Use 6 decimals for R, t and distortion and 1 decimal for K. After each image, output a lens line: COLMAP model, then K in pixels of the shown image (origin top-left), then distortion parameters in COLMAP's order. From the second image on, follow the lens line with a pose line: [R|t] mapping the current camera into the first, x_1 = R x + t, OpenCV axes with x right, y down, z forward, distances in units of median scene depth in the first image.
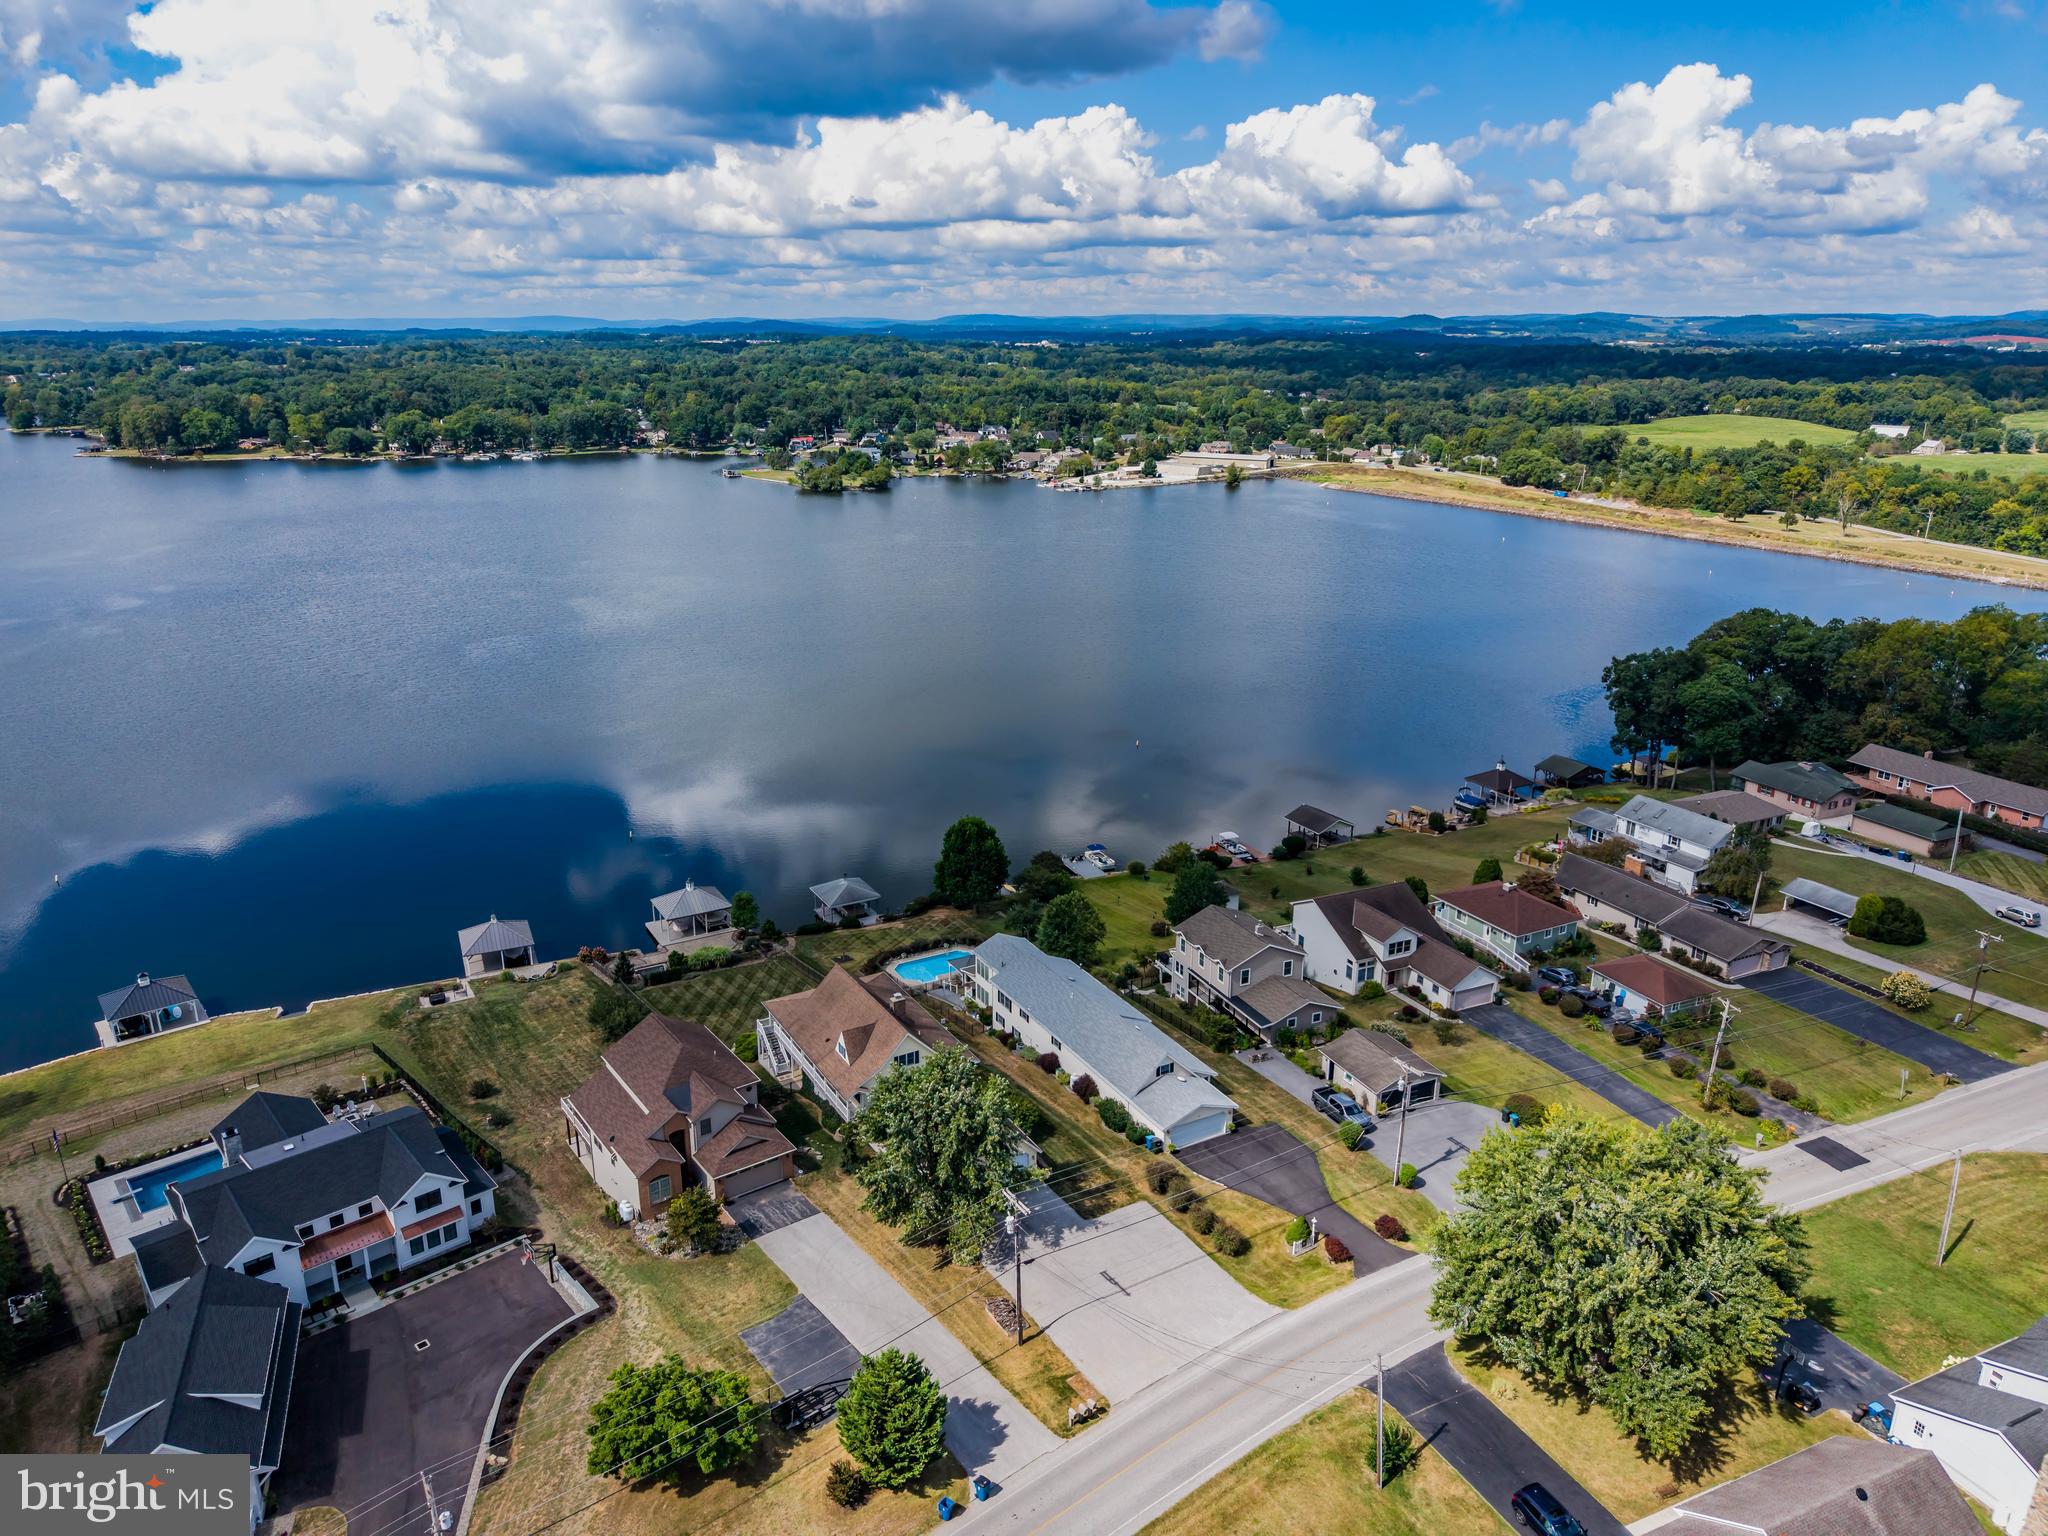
lens RADIAL K [[1373.6, 0, 1016.3], [0, 1373.6, 767.3], [0, 0, 1]] dist [0.015707, -0.014191]
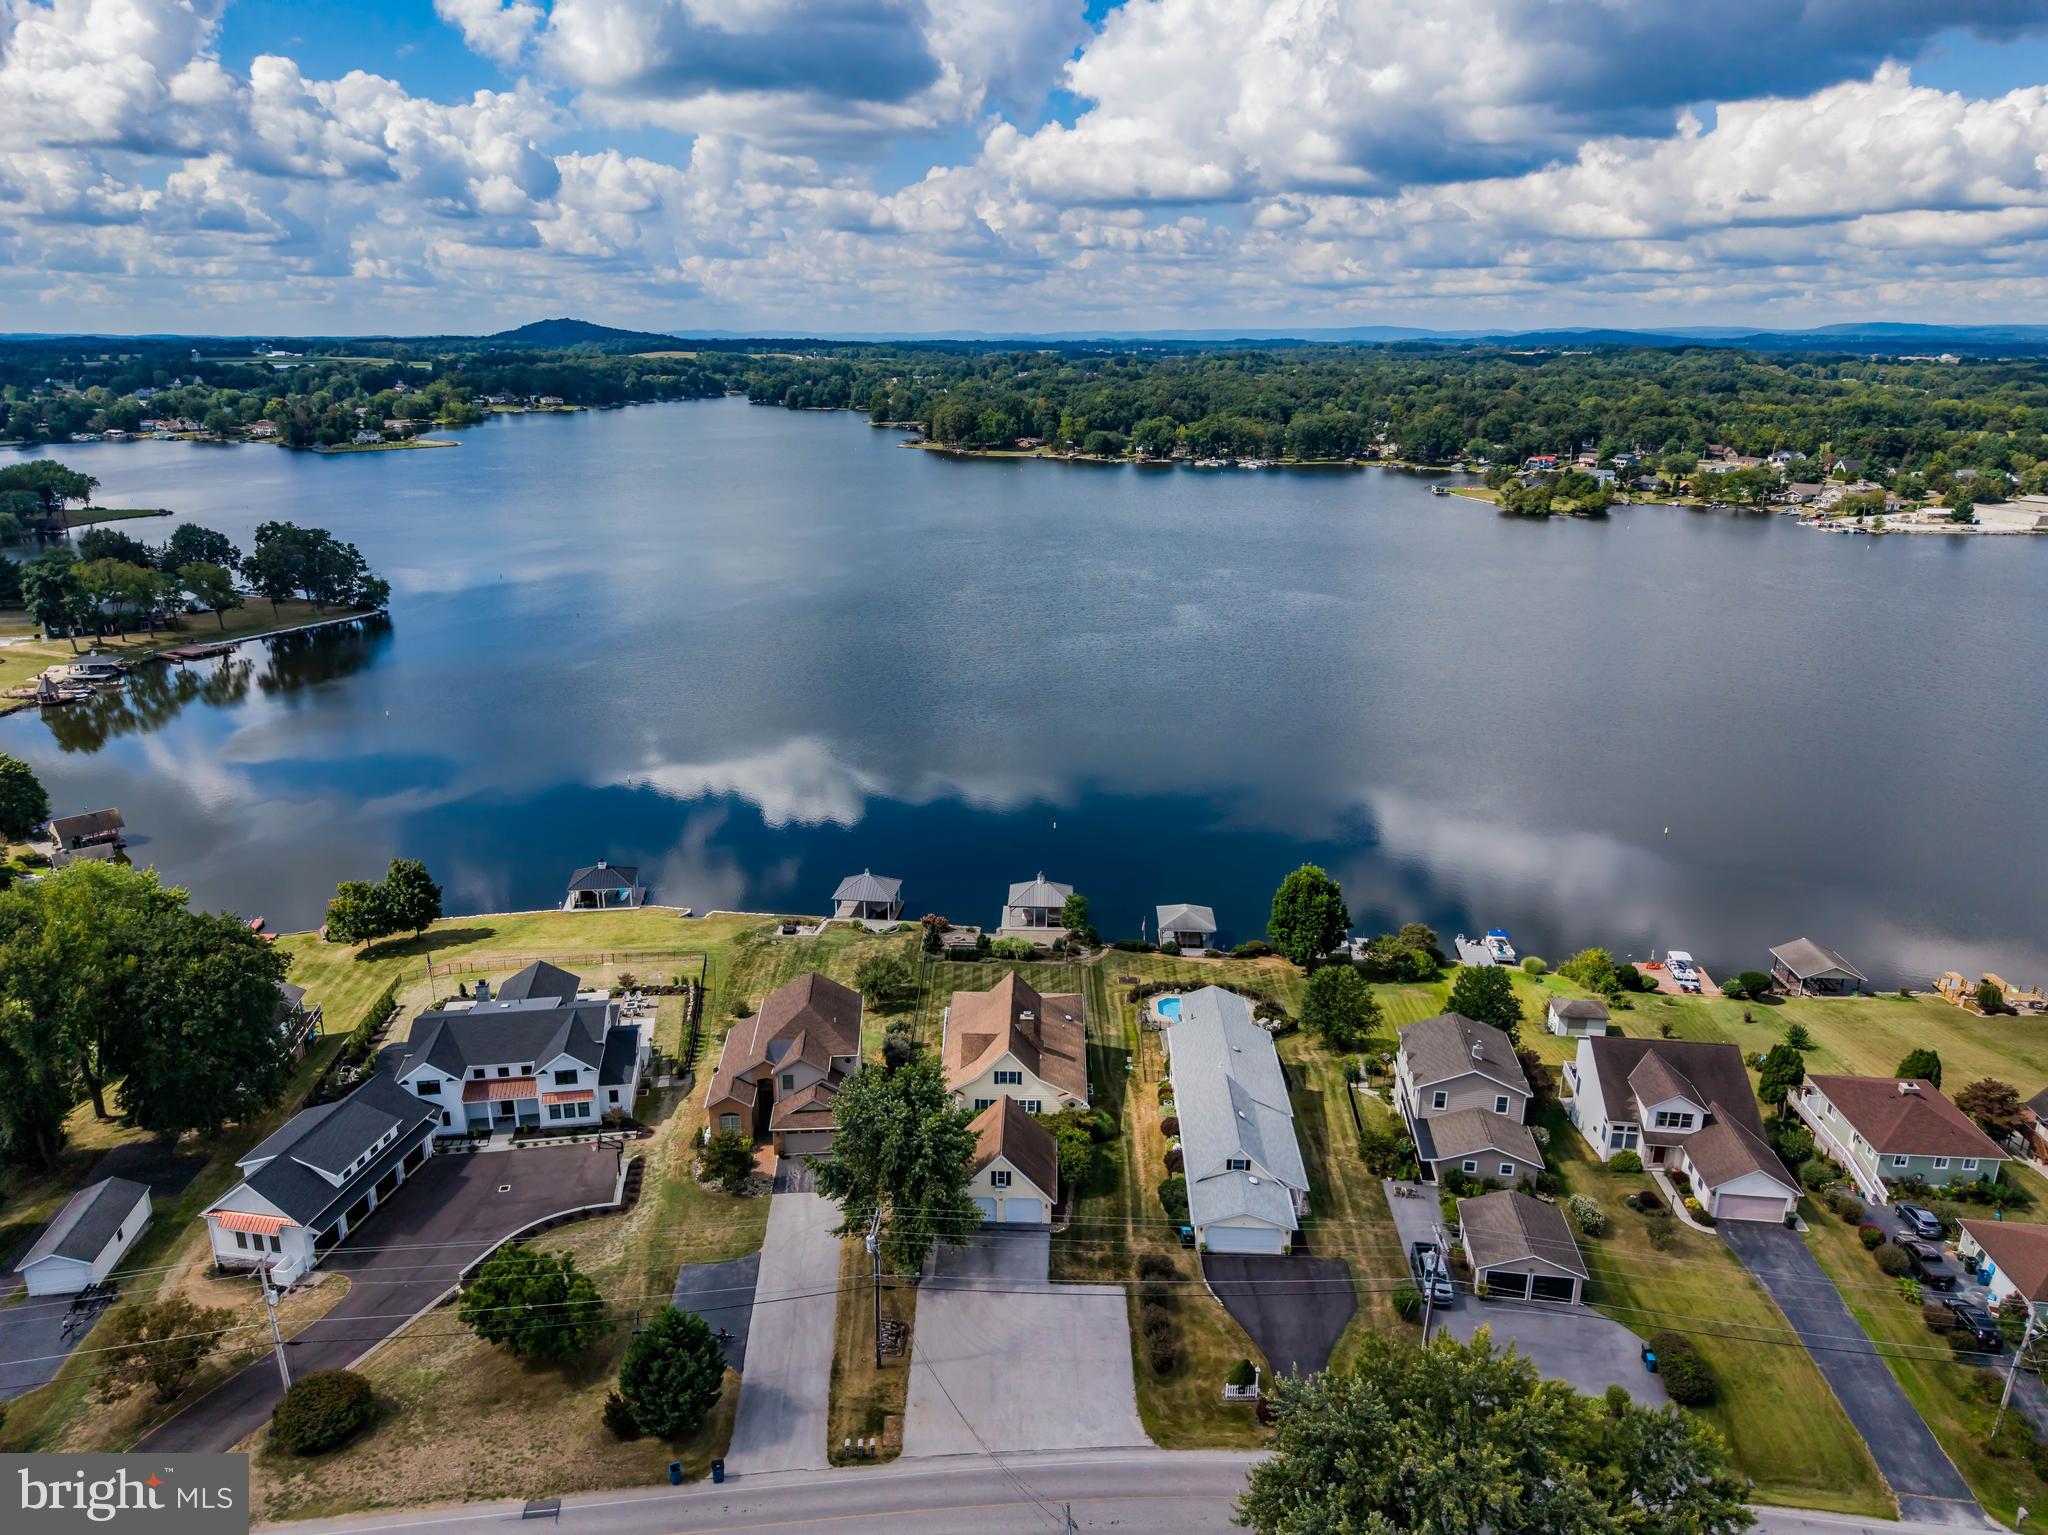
lens RADIAL K [[1404.9, 0, 1015.3], [0, 1404.9, 780.6], [0, 0, 1]] dist [0.029741, -0.035952]
pose [[0.851179, 0.159556, -0.500035, 0.289920], [-0.162057, 0.986020, 0.038767, -0.027611], [0.499230, 0.048036, 0.865137, 0.086193]]
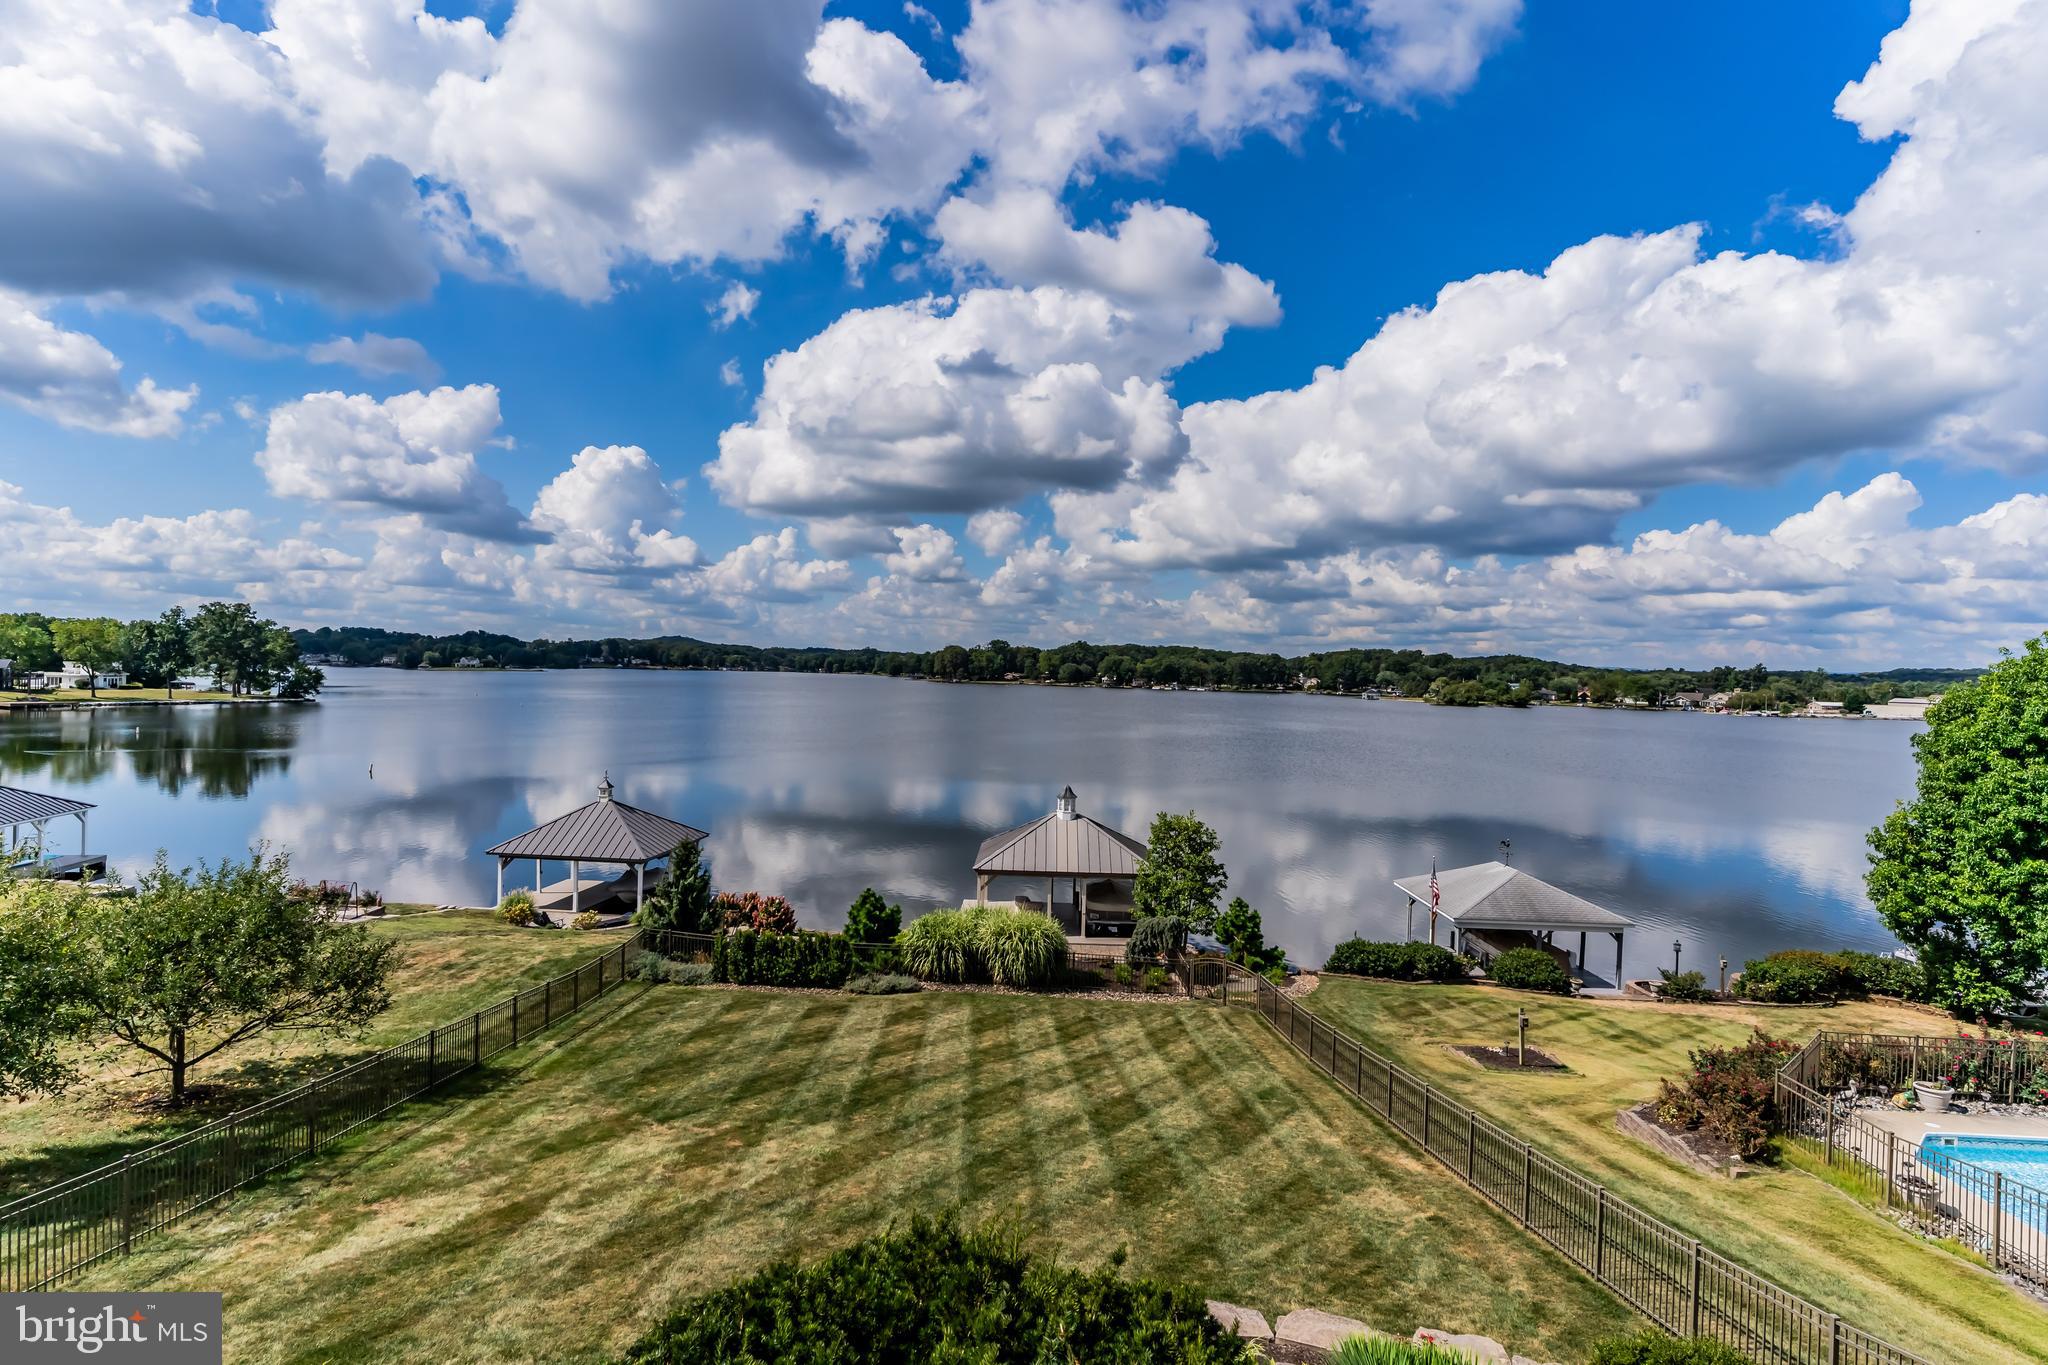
lens RADIAL K [[1037.6, 0, 1024.0], [0, 1037.6, 682.5], [0, 0, 1]] dist [-0.007584, 0.000115]
pose [[0.861790, 0.028467, -0.506465, -0.126465], [-0.178651, 0.951488, -0.250509, 0.147880], [0.474764, 0.306366, 0.825069, 0.854490]]
